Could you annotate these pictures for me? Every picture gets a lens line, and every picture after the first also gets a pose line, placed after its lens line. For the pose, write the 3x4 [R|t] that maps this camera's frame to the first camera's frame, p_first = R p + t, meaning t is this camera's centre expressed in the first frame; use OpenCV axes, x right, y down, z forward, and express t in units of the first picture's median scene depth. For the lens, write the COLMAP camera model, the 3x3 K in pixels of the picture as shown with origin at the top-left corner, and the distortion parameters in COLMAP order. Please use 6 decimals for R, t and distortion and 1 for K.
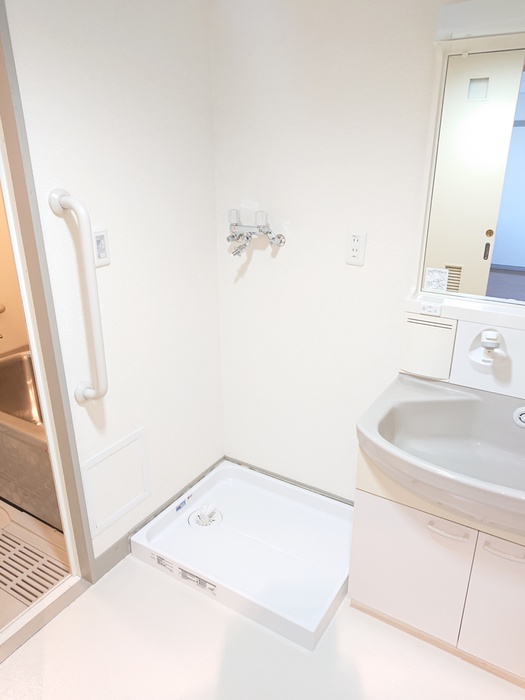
lens RADIAL K [[524.7, 0, 262.3], [0, 524.7, 350.6], [0, 0, 1]] dist [0.012258, -0.002059]
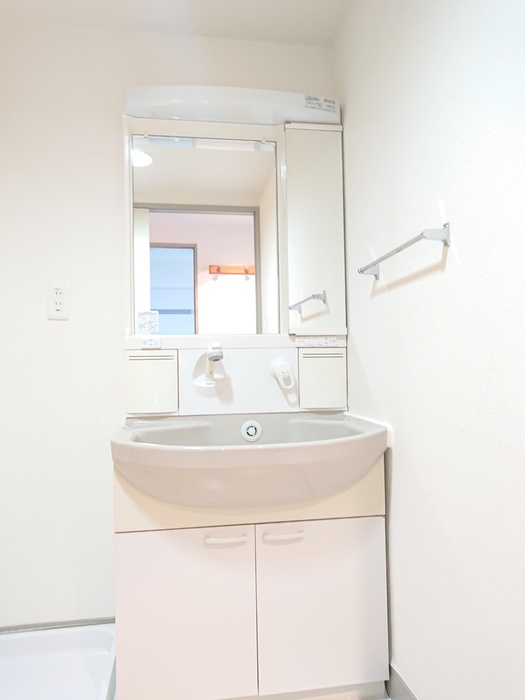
lens RADIAL K [[524.7, 0, 262.5], [0, 524.7, 349.8], [0, 0, 1]] dist [0.012258, -0.002059]
pose [[0.763617, 0.010228, 0.645589, -0.172323], [0.257705, 0.911952, -0.319267, 0.316186], [-0.592011, 0.410169, 0.693746, 0.171992]]
